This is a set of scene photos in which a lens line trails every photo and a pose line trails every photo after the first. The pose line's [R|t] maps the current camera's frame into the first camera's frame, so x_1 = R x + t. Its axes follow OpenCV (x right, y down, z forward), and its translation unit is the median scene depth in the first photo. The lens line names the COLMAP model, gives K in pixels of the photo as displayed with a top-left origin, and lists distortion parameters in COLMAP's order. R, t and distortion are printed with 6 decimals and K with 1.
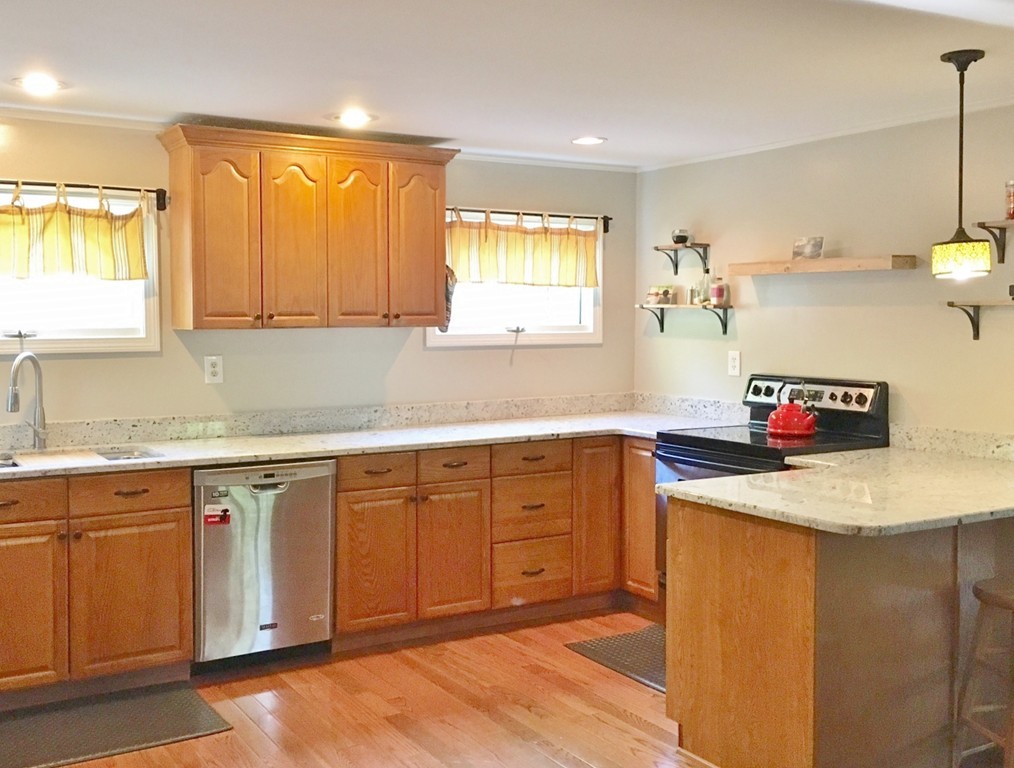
lens RADIAL K [[1085.2, 0, 506.8], [0, 1085.2, 379.0], [0, 0, 1]] dist [0.057022, 0.000000]
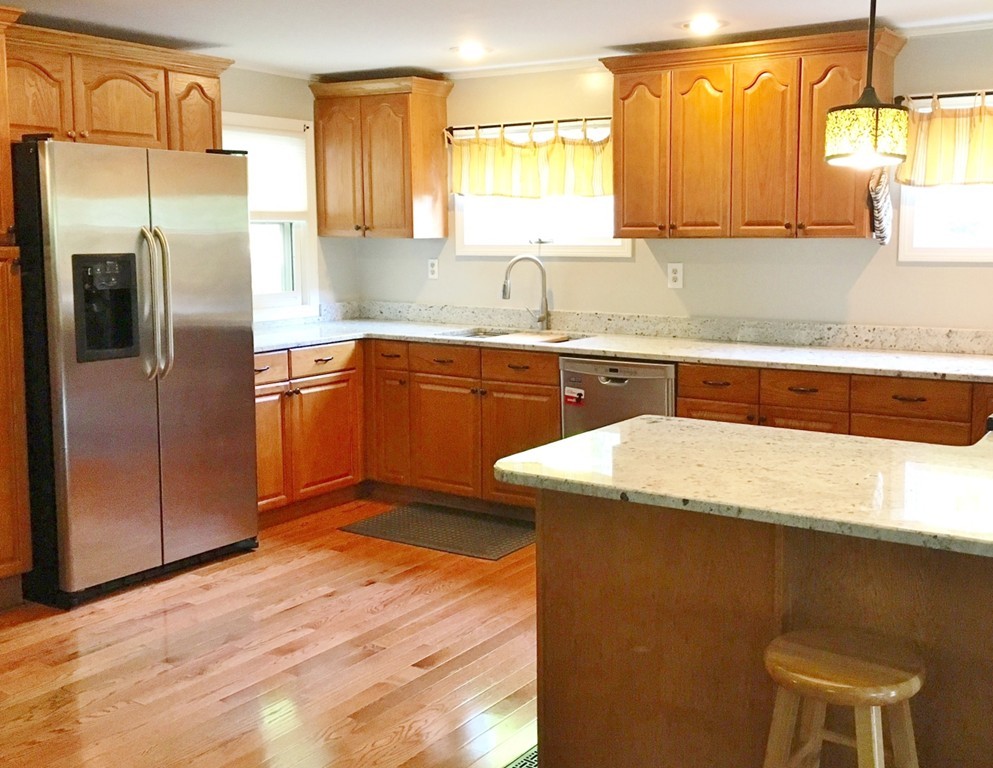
lens RADIAL K [[1094.9, 0, 496.8], [0, 1094.9, 385.3], [0, 0, 1]] dist [0.034025, 0.000000]
pose [[0.417252, 0.131511, -0.899225, 0.686615], [-0.051184, 0.991304, 0.121228, -0.024420], [0.907348, -0.004557, 0.420355, 0.382777]]
